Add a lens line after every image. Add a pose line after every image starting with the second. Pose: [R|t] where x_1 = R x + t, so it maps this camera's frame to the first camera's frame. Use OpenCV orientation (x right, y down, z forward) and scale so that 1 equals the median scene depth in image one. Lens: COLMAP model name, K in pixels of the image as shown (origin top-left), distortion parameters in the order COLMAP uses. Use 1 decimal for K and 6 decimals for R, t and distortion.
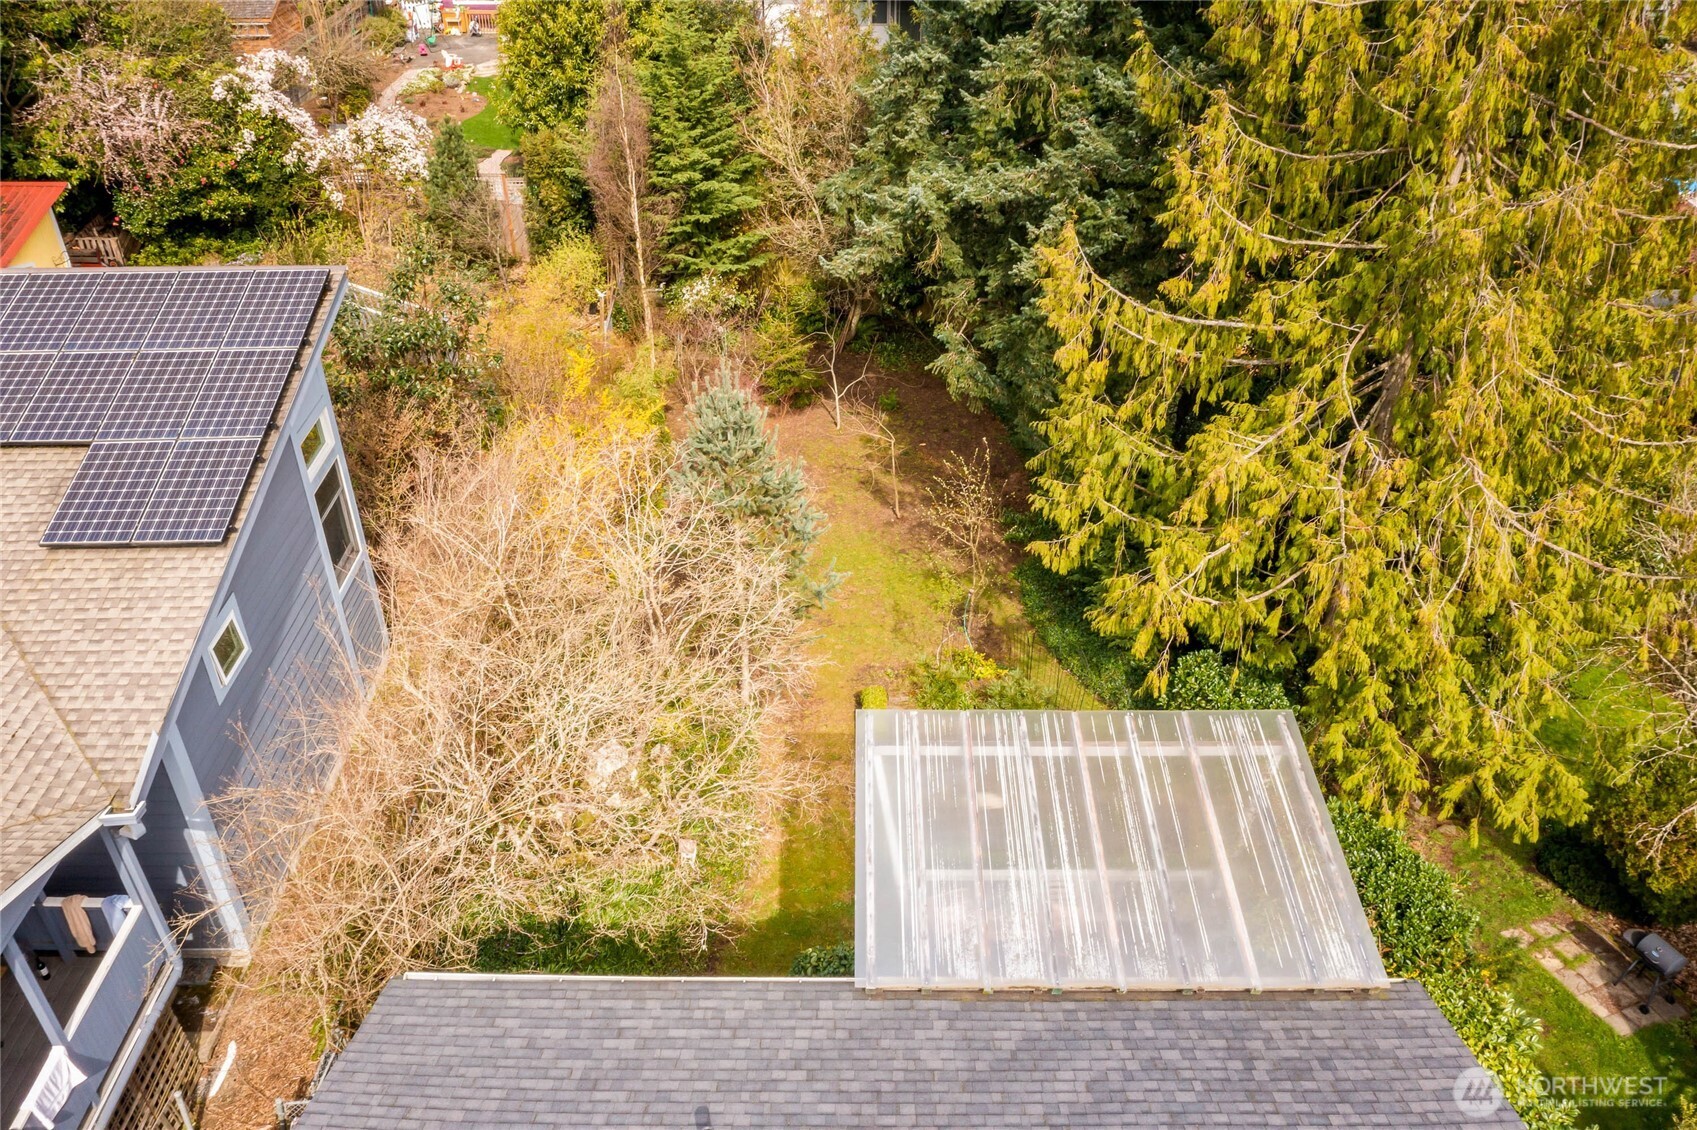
lens RADIAL K [[1391.9, 0, 848.5], [0, 1391.9, 565.0], [0, 0, 1]] dist [-0.004933, -0.003434]
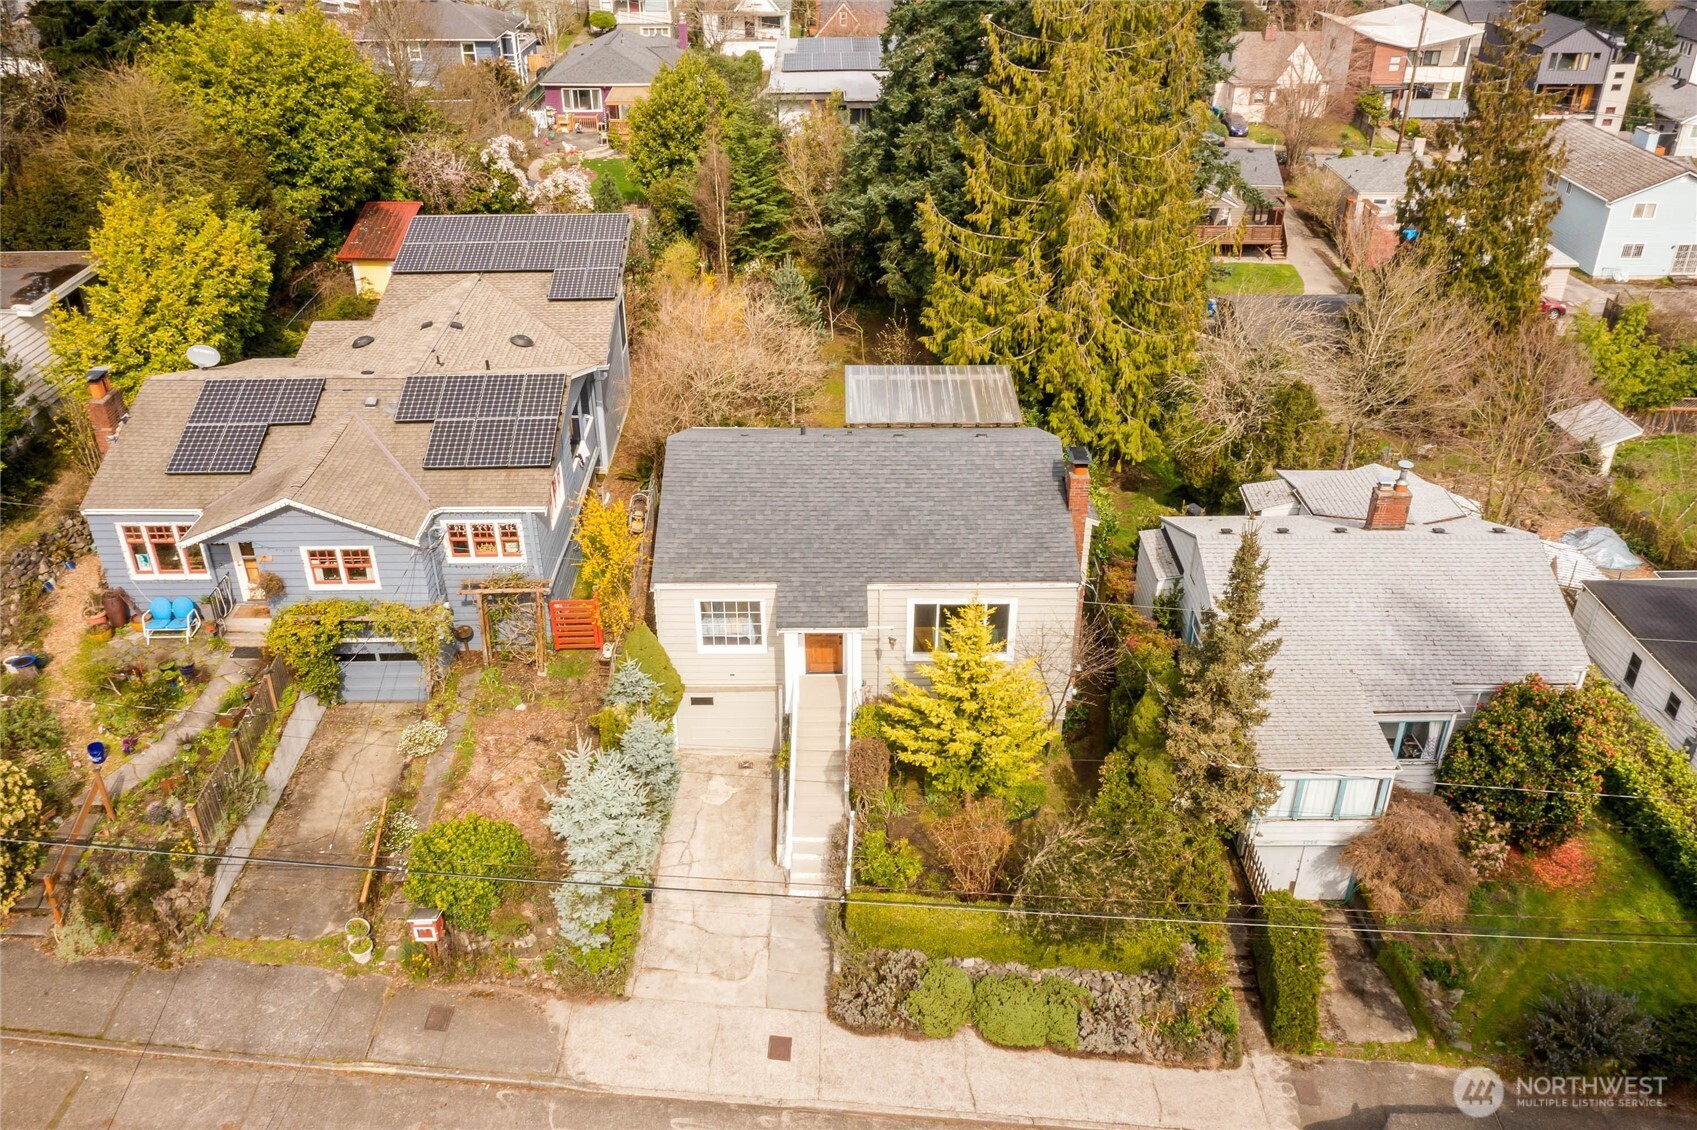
lens RADIAL K [[1391.9, 0, 848.5], [0, 1391.9, 565.0], [0, 0, 1]] dist [-0.004933, -0.003434]
pose [[0.999896, -0.004217, 0.013812, -0.016719], [0.005188, 0.997460, -0.071035, 0.427107], [-0.013478, 0.071099, 0.997378, -1.032723]]
